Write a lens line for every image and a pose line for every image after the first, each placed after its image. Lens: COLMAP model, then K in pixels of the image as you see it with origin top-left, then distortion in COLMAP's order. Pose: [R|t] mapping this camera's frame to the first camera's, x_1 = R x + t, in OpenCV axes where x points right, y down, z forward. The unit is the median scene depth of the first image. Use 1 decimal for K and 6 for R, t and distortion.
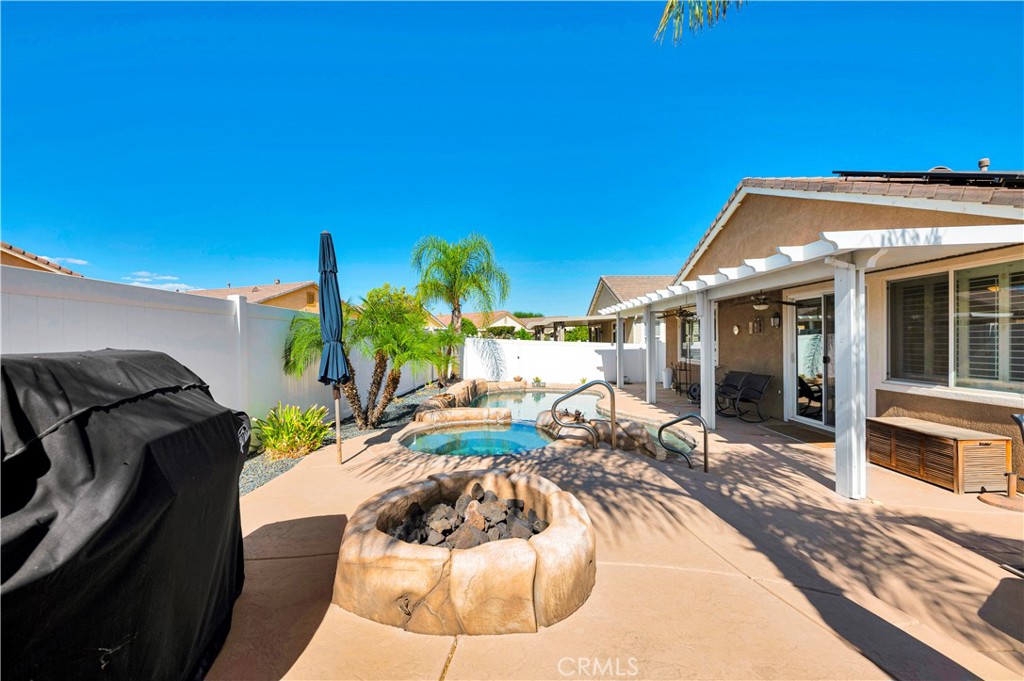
lens RADIAL K [[404.8, 0, 518.1], [0, 404.8, 345.5], [0, 0, 1]] dist [0.003530, 0.000411]
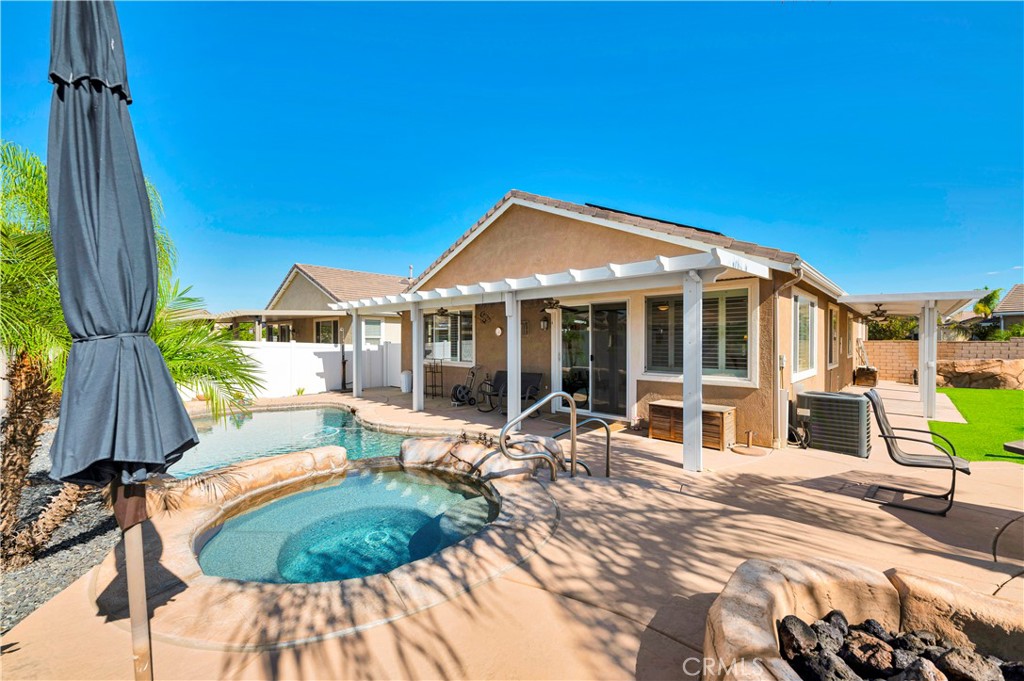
lens RADIAL K [[404.8, 0, 515.4], [0, 404.8, 342.8], [0, 0, 1]] dist [0.003530, 0.000411]
pose [[0.694214, 0.006450, 0.719740, -0.420483], [0.001588, 0.999944, -0.010494, 0.004365], [-0.719767, 0.008428, 0.694165, 0.541560]]
